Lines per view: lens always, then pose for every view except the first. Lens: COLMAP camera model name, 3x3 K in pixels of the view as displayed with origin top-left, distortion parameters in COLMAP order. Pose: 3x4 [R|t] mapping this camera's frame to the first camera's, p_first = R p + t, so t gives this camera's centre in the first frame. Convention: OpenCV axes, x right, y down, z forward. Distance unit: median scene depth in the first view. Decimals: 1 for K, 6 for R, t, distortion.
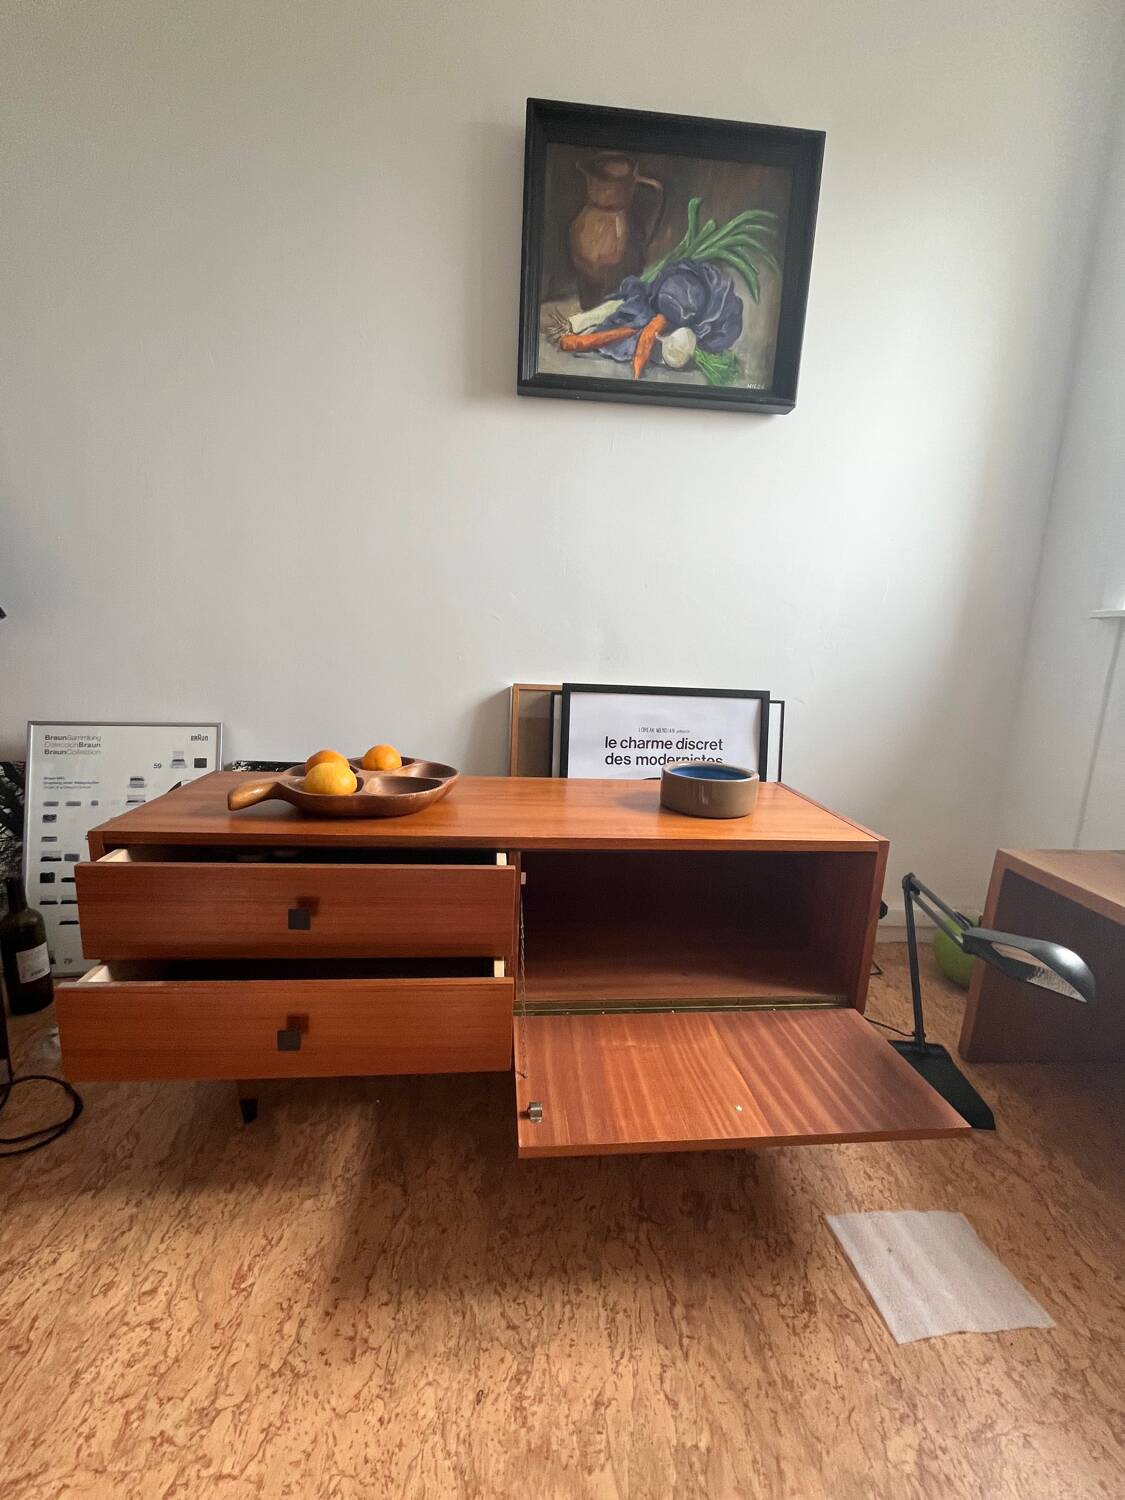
lens RADIAL K [[609.7, 0, 562.8], [0, 609.7, 748.0], [0, 0, 1]] dist [-0.008946, 0.002260]
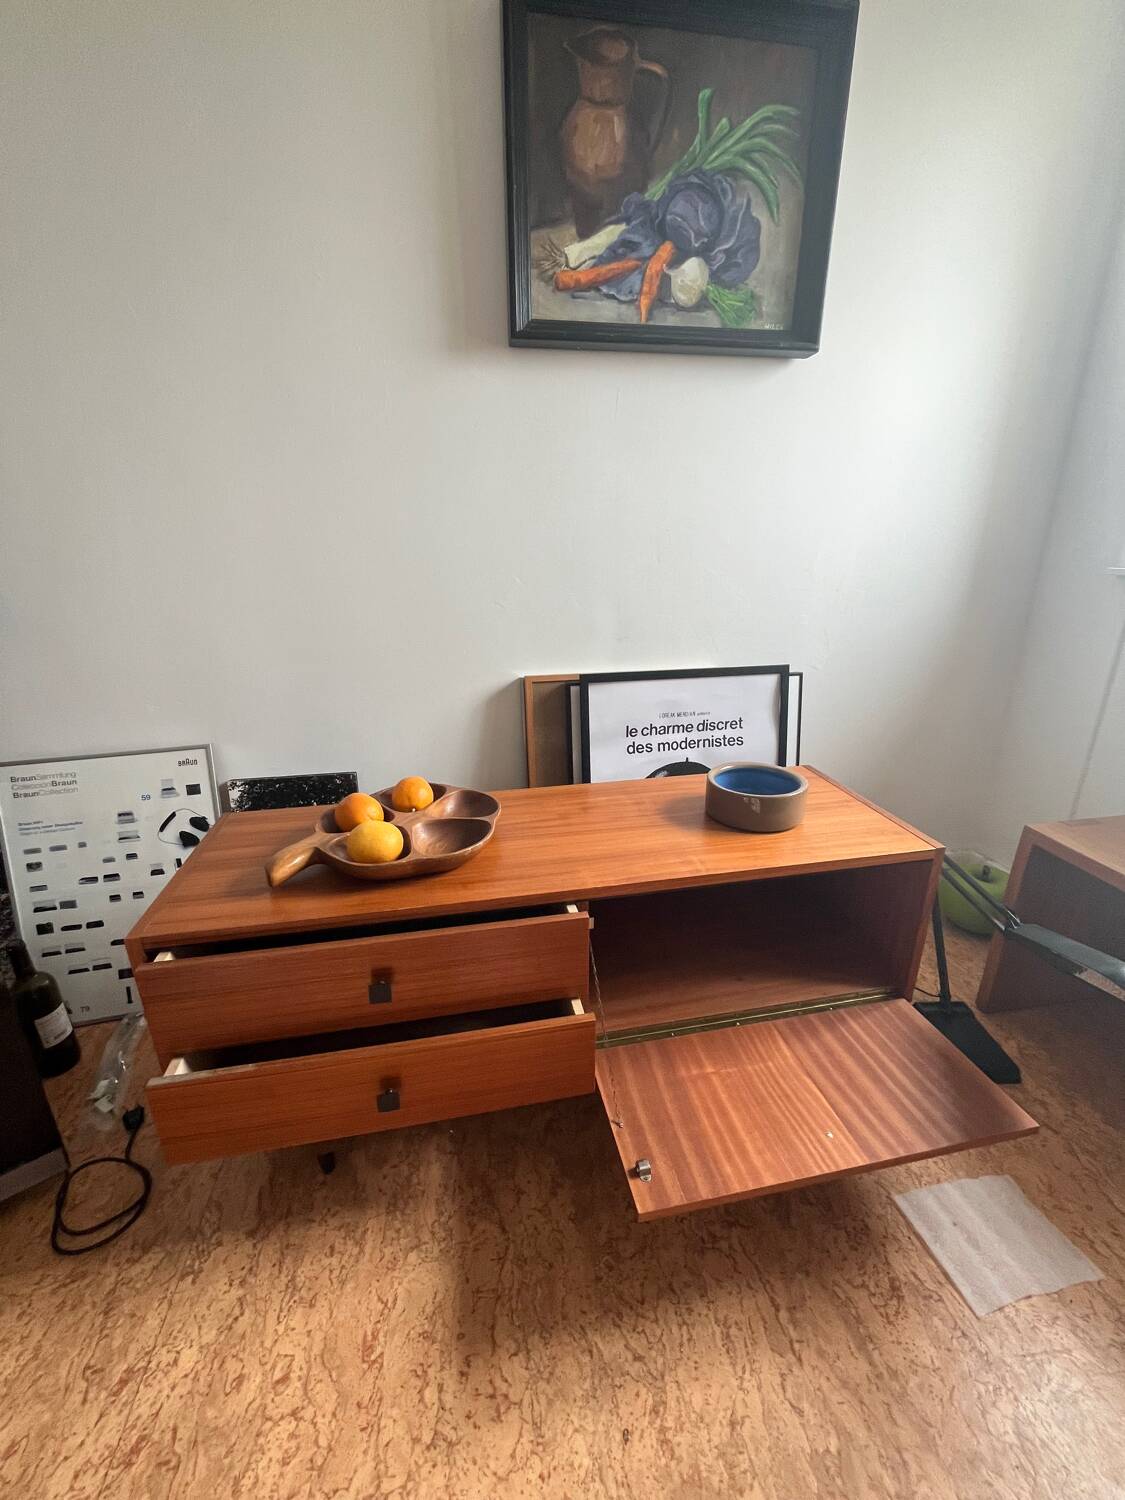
lens RADIAL K [[609.3, 0, 561.9], [0, 609.3, 746.2], [0, 0, 1]] dist [-0.007453, 0.001507]
pose [[0.994065, -0.080056, 0.073661, -0.181144], [0.068272, 0.986246, 0.150528, -0.241323], [-0.084698, -0.144606, 0.985858, 0.098035]]
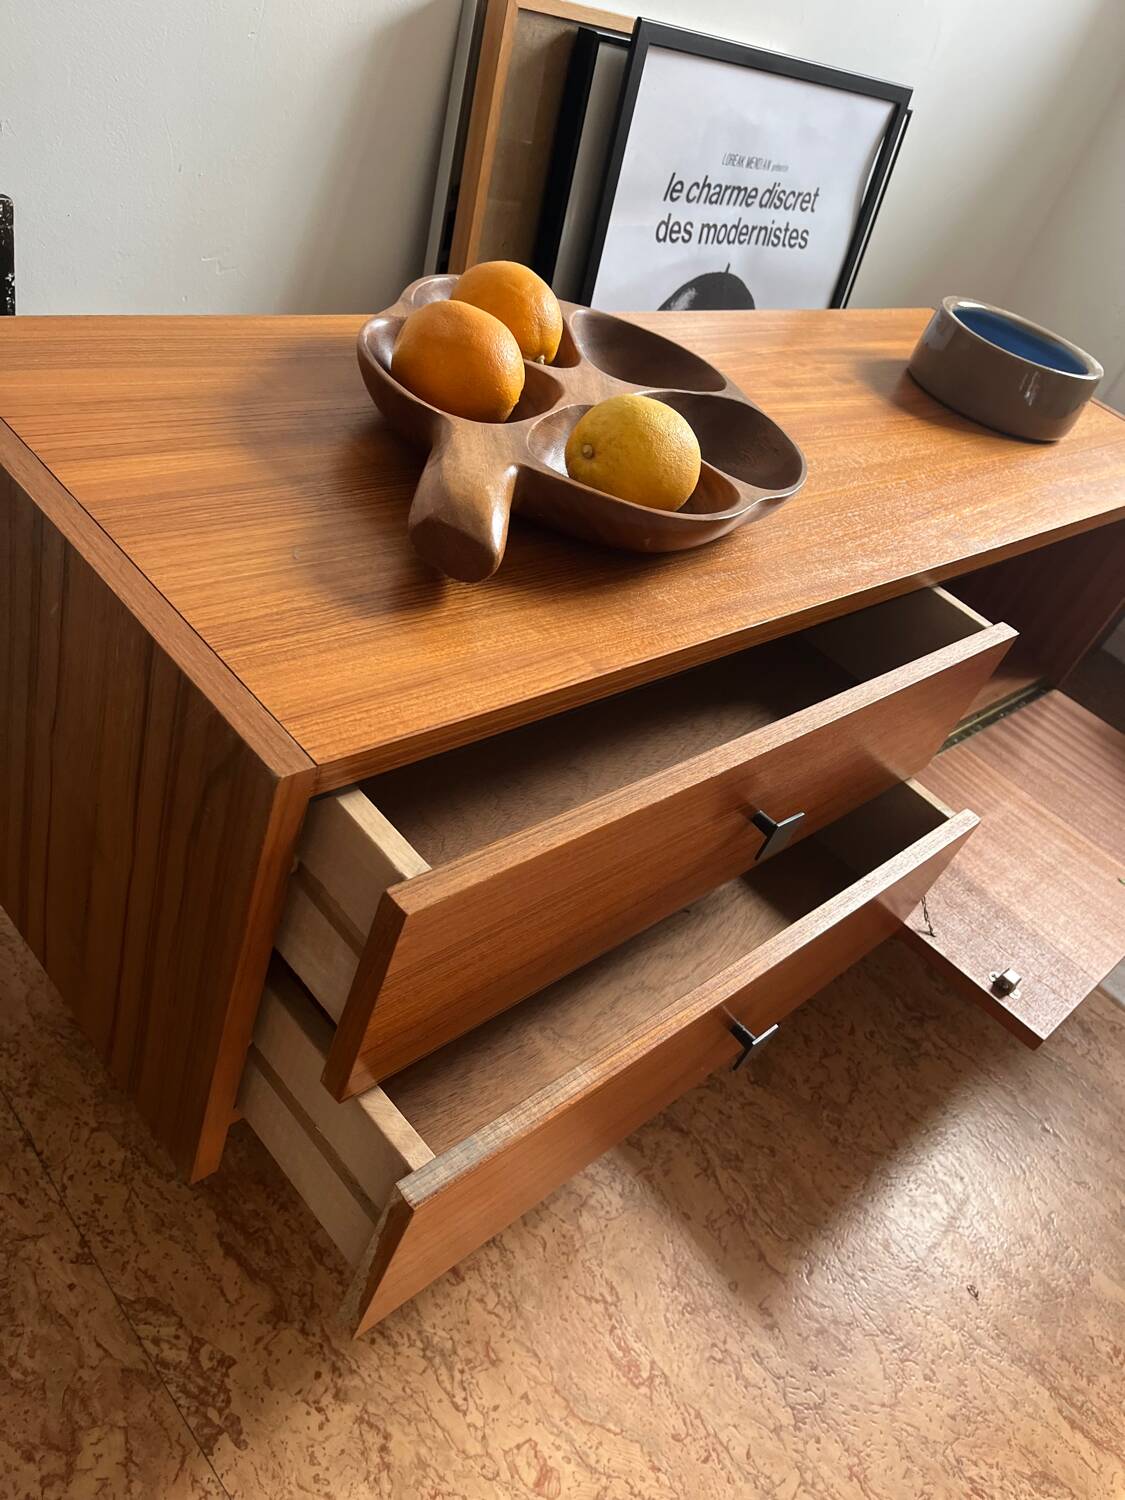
lens RADIAL K [[1147.2, 0, 548.7], [0, 1147.2, 772.3], [0, 0, 1]] dist [0.053810, -0.077382]
pose [[0.764454, -0.241488, 0.597740, -1.016026], [-0.162342, 0.825203, 0.541004, -0.168450], [-0.623903, -0.510611, 0.591626, 0.621337]]
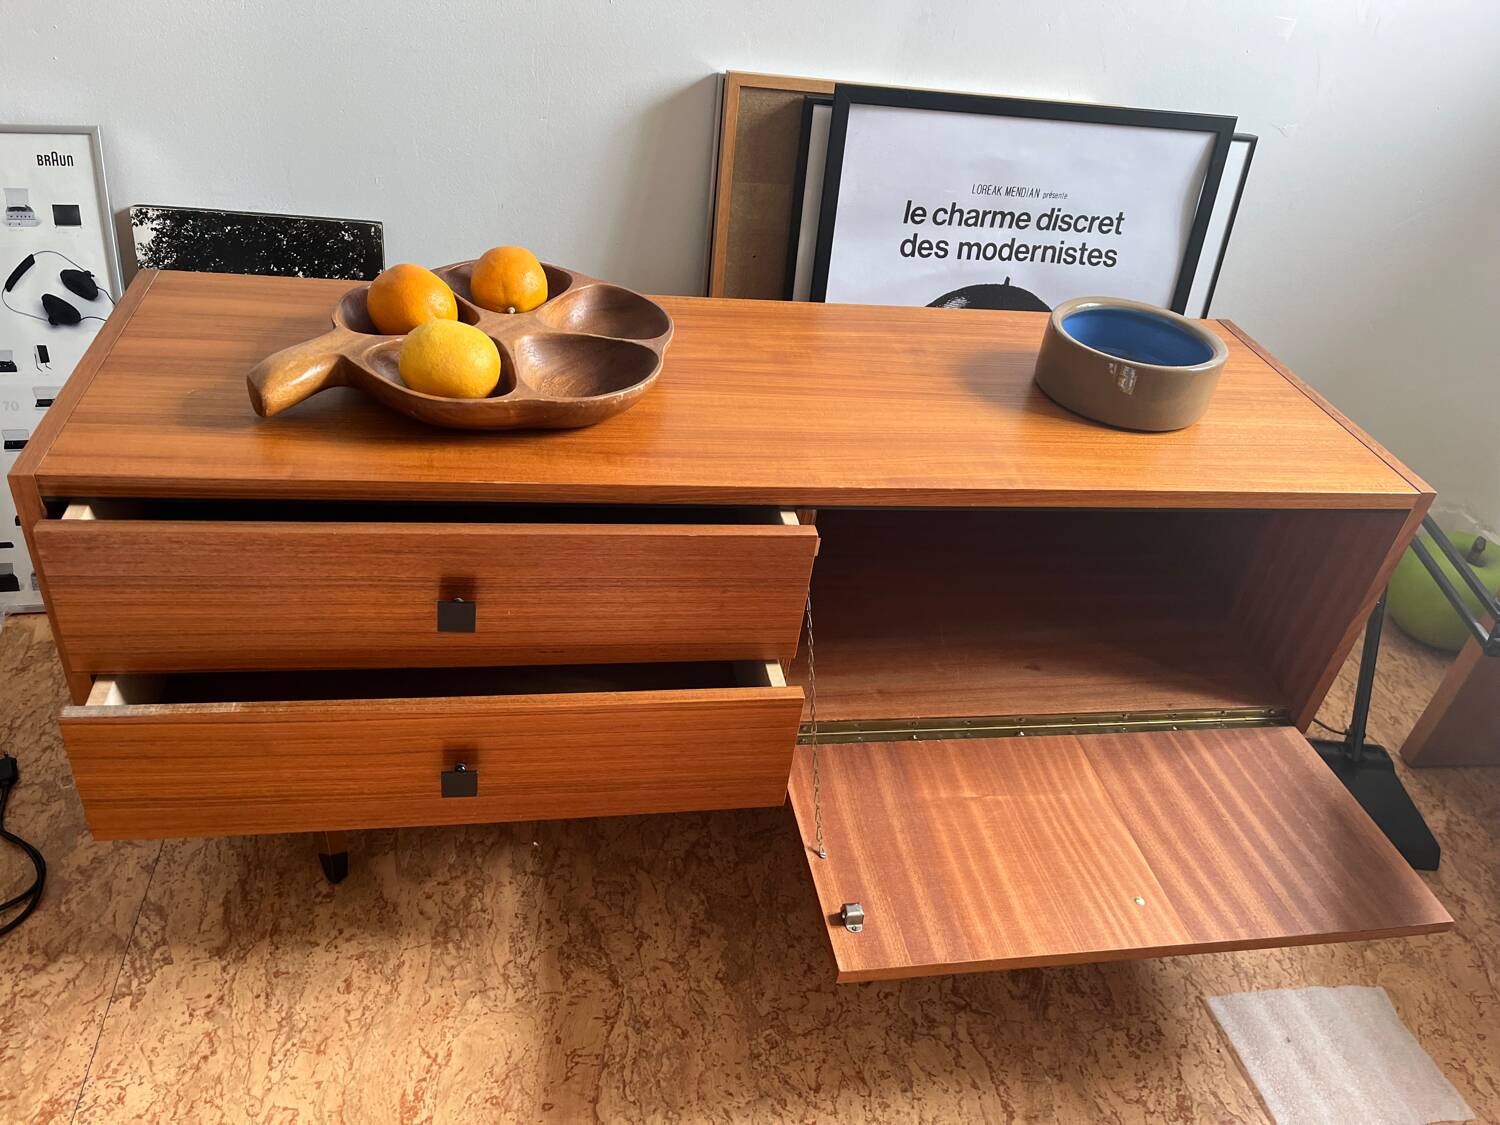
lens RADIAL K [[1147.2, 0, 757.0], [0, 1147.2, 568.8], [0, 0, 1]] dist [0.053810, -0.077382]
pose [[0.993874, 0.017344, 0.109149, -0.265546], [-0.062584, 0.902325, 0.426488, -0.249094], [-0.091091, -0.430707, 0.897883, 0.037700]]
